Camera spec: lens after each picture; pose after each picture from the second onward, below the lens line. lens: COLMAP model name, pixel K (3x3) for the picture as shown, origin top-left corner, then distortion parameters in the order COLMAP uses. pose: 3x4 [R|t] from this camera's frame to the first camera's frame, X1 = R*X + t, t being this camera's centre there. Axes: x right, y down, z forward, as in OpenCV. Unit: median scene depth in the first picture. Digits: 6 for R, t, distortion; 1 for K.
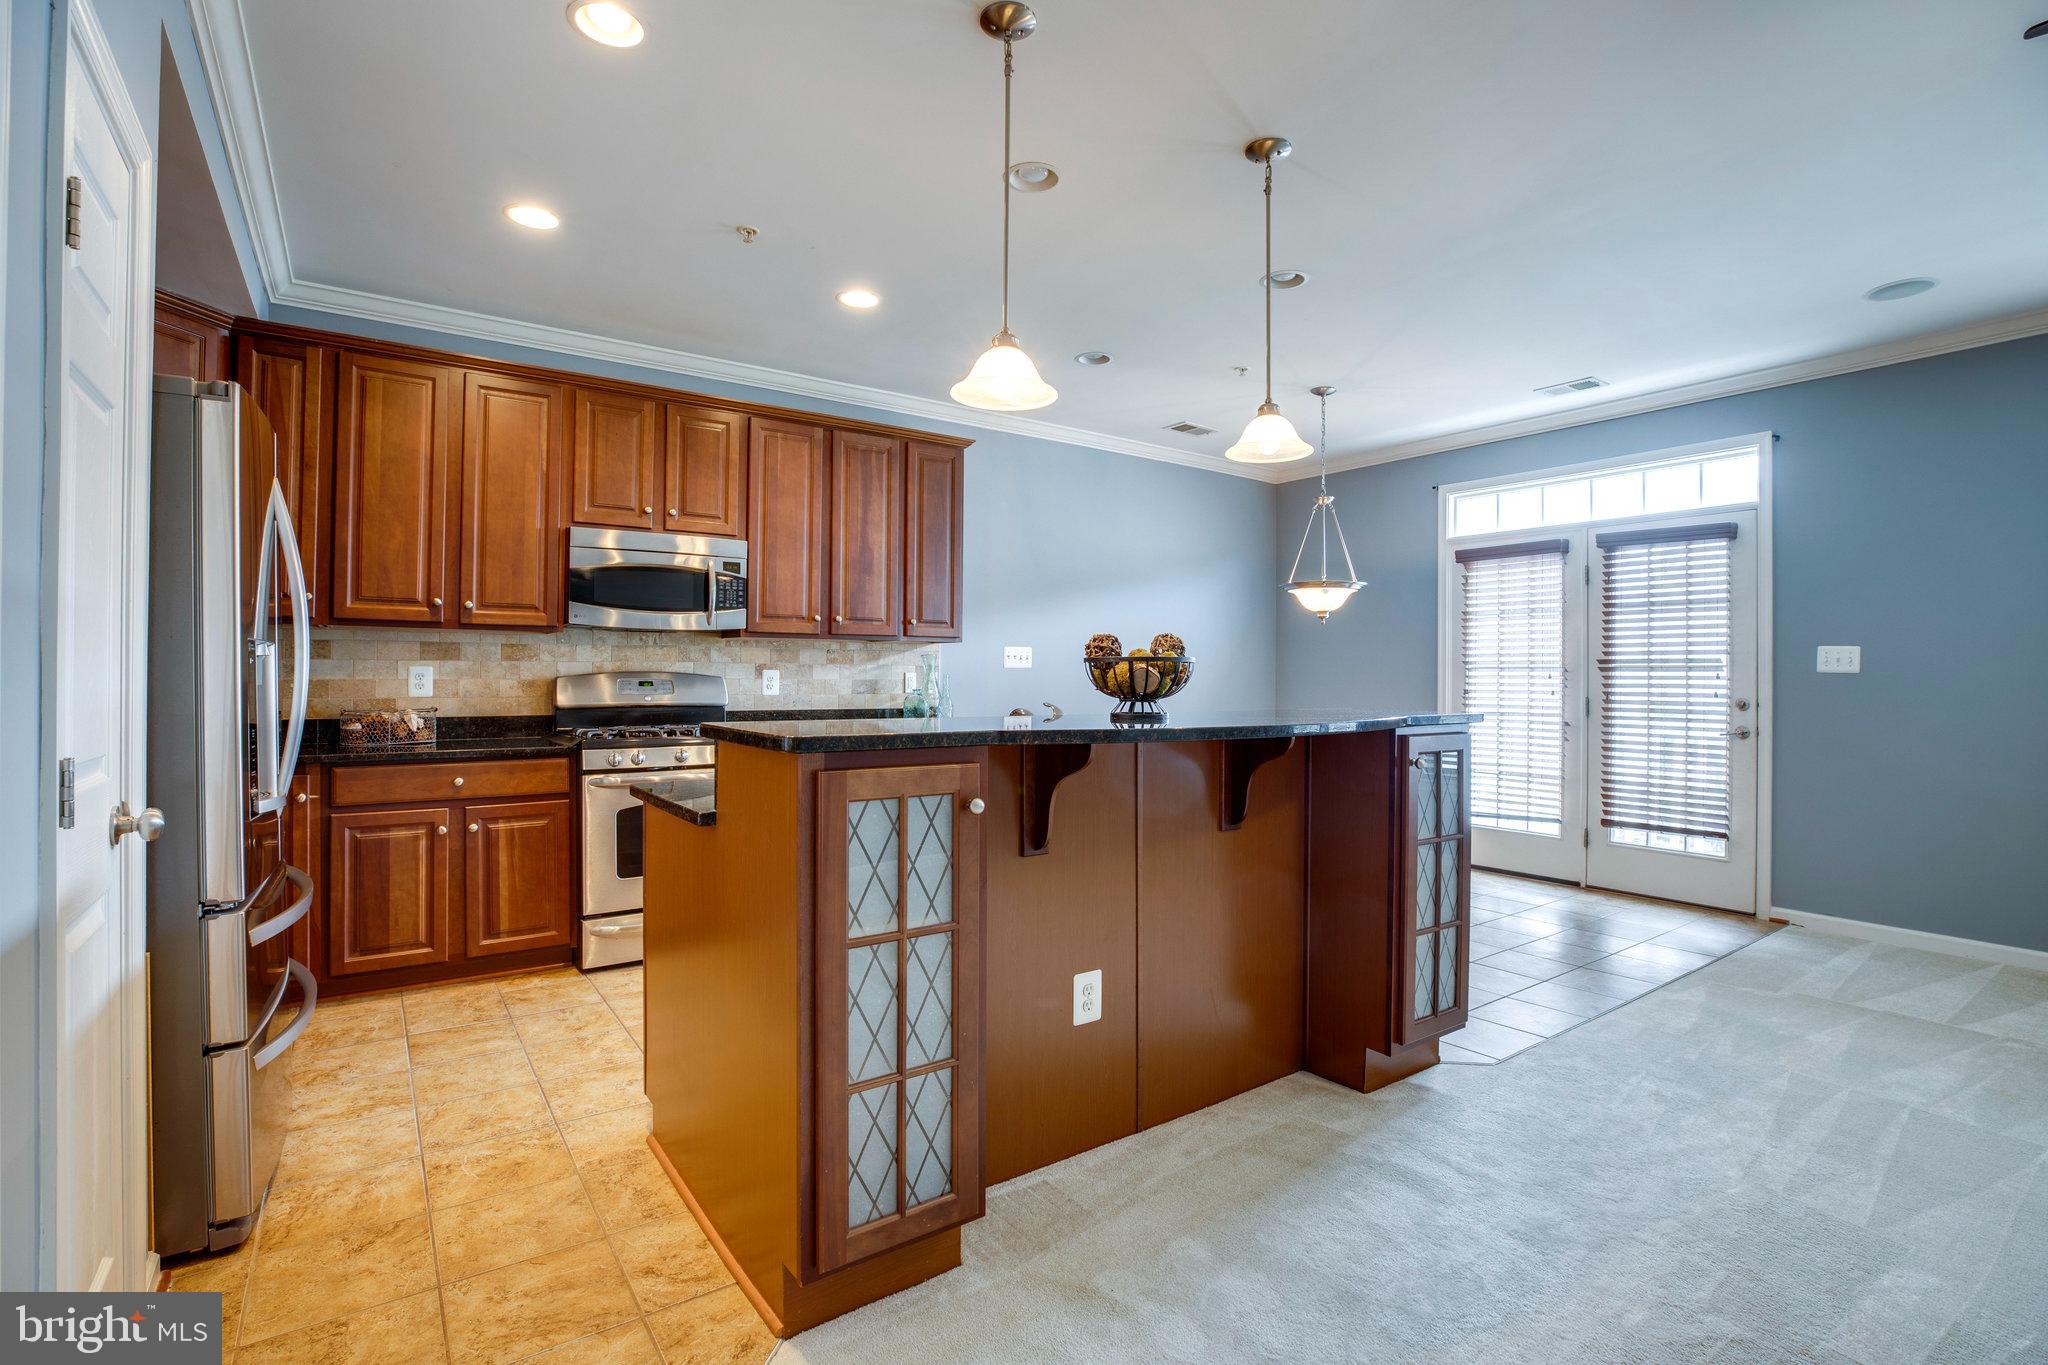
lens RADIAL K [[951.7, 0, 1027.9], [0, 951.7, 665.9], [0, 0, 1]] dist [-0.046324, 0.012487]
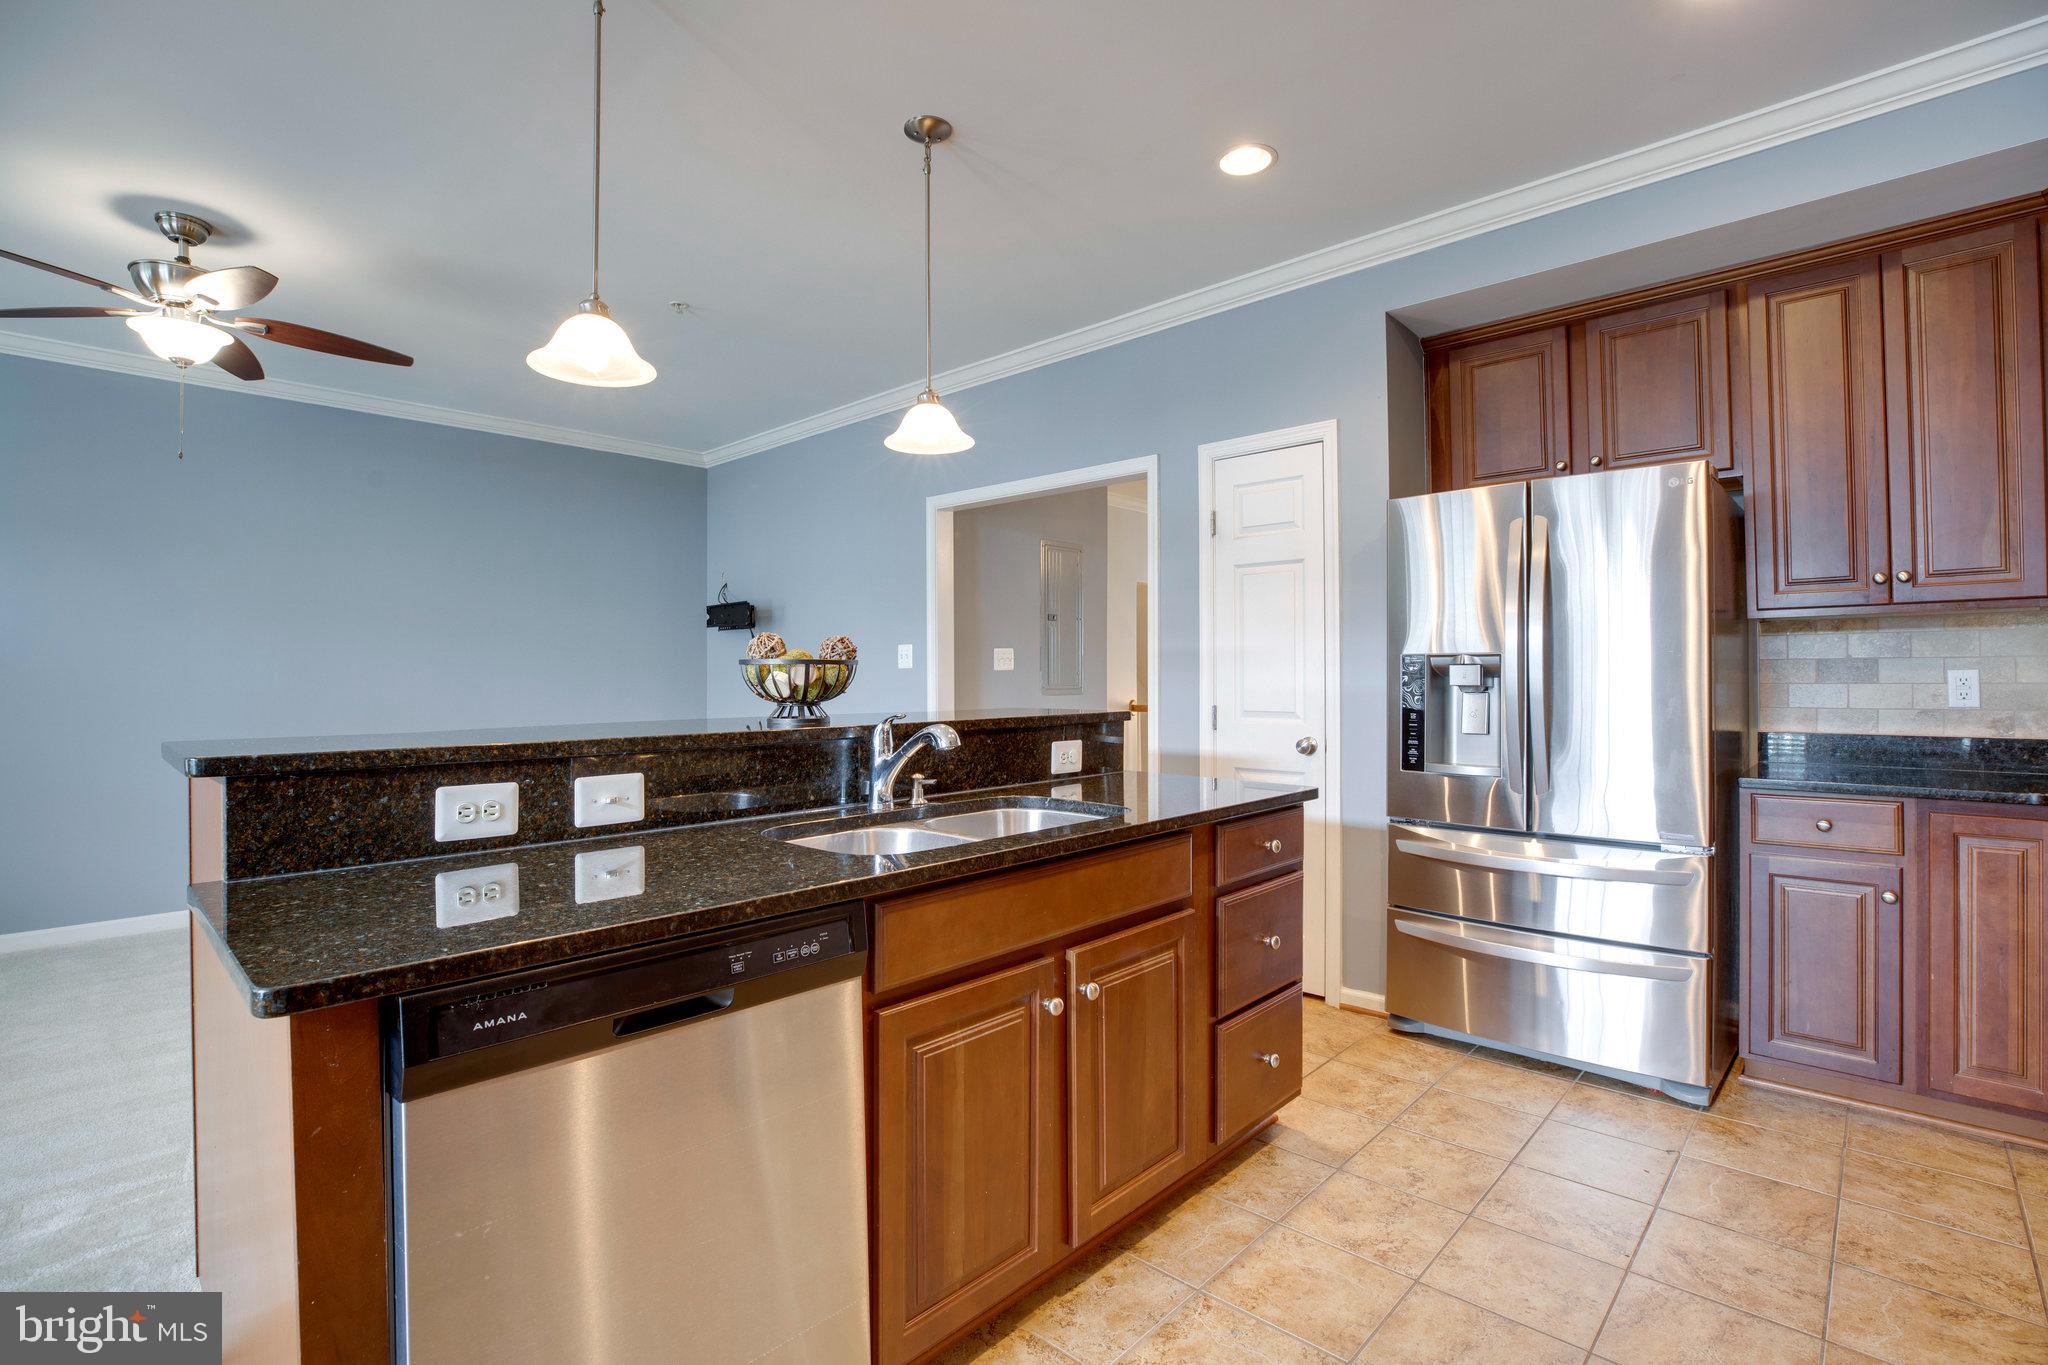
lens RADIAL K [[951.7, 0, 1027.9], [0, 951.7, 665.9], [0, 0, 1]] dist [-0.046324, 0.012487]
pose [[-0.980199, -0.004081, -0.197974, 0.040179], [0.000028, 0.999785, -0.020750, 0.009736], [0.198016, -0.020344, -0.979988, 1.011152]]
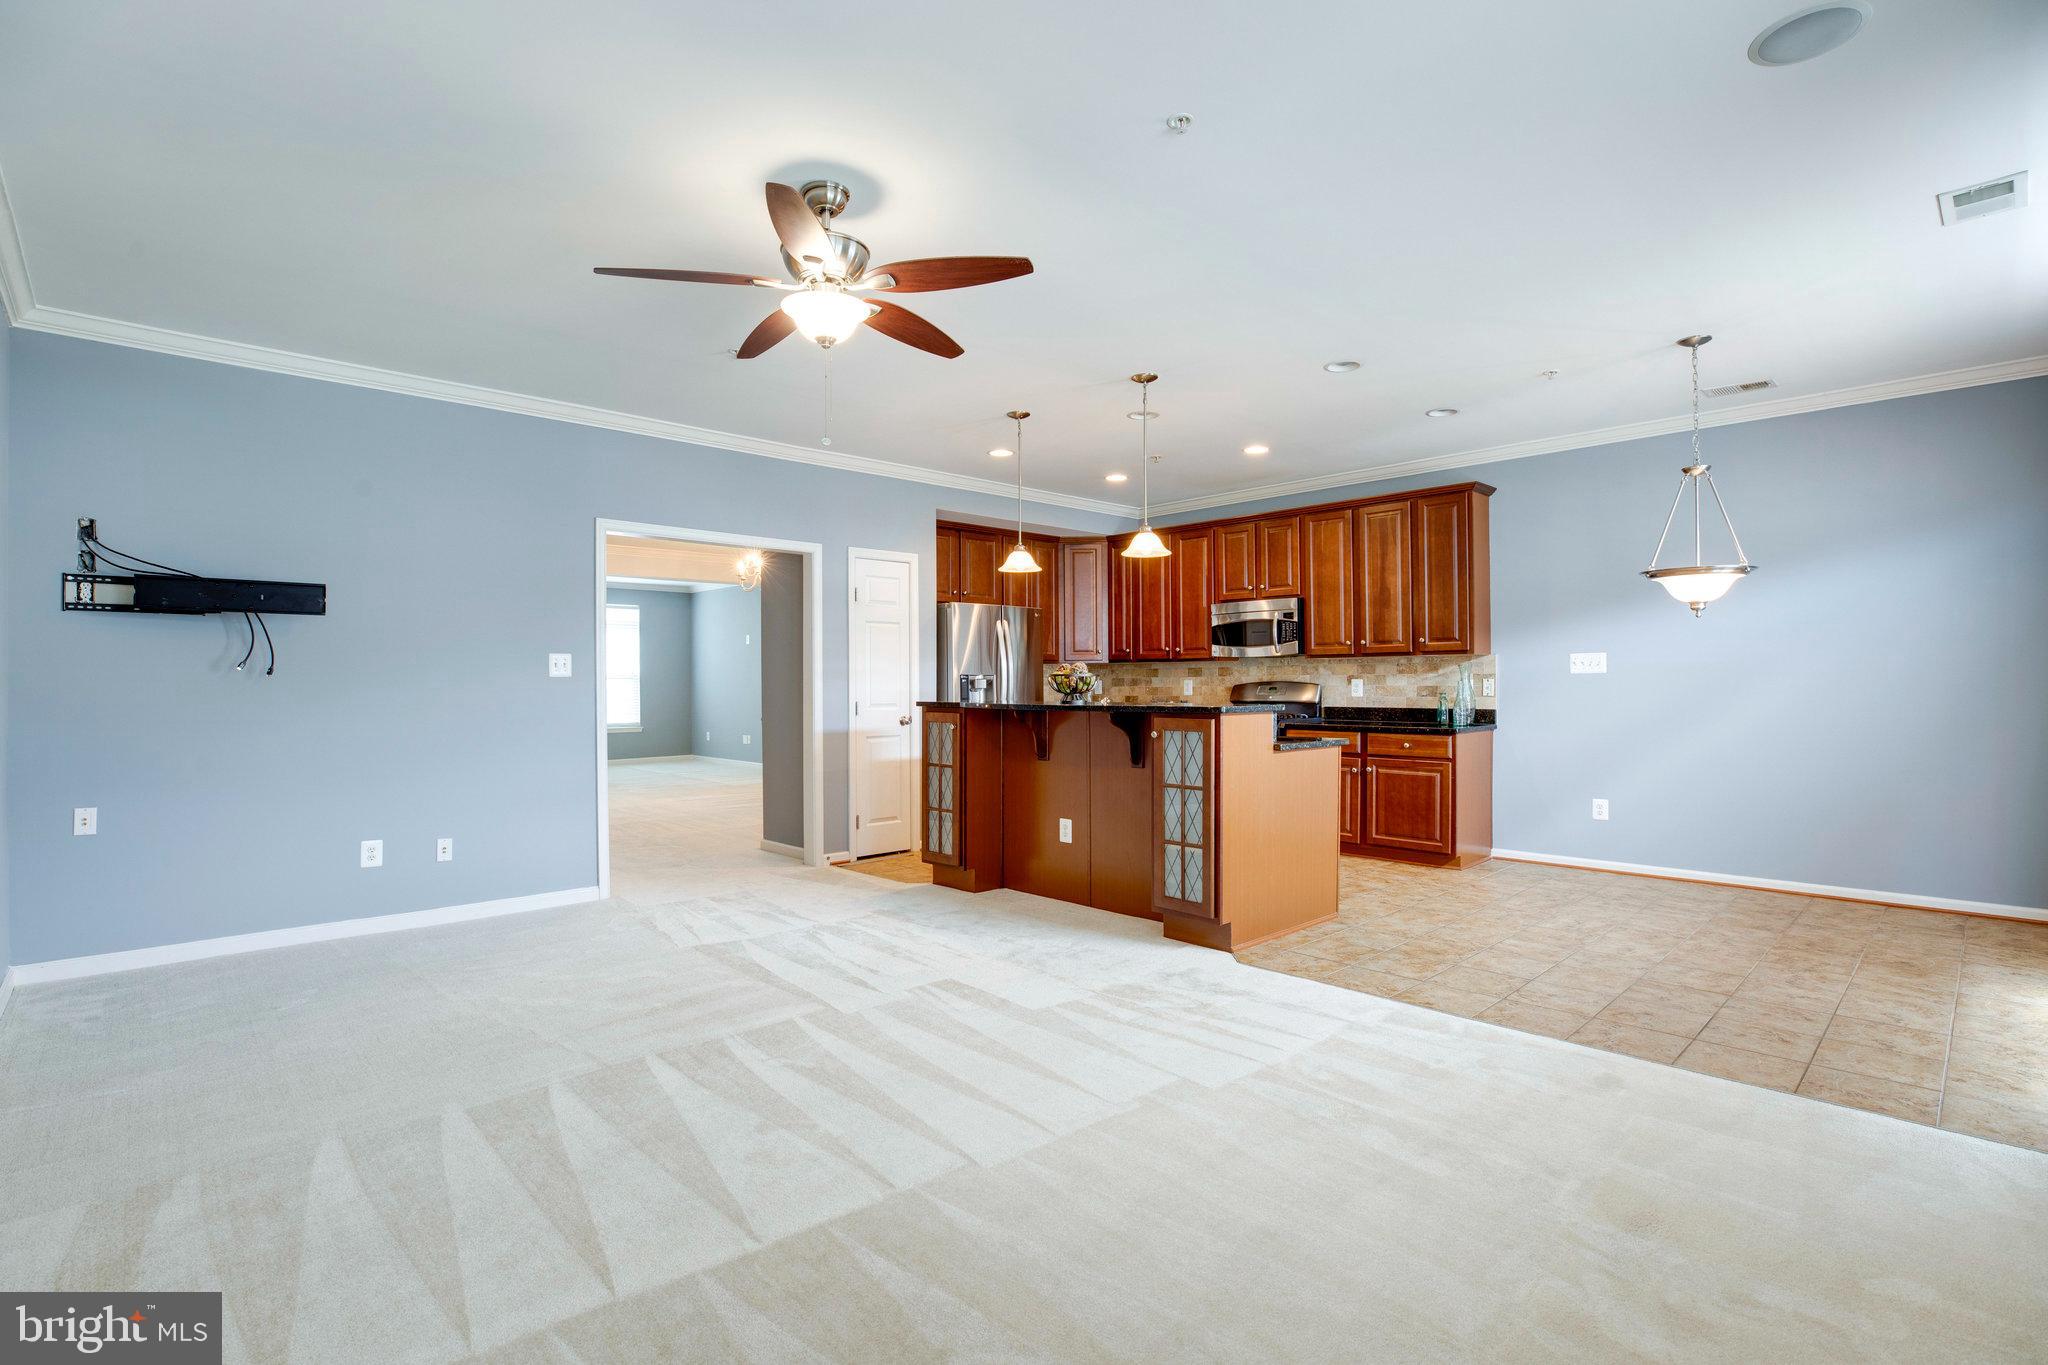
lens RADIAL K [[962.8, 0, 1029.4], [0, 962.8, 690.1], [0, 0, 1]] dist [-0.044541, 0.013348]
pose [[0.148148, -0.001521, -0.988964, 1.127570], [0.014507, 0.999895, 0.000635, 0.013188], [0.988859, -0.014441, 0.148155, 0.301567]]
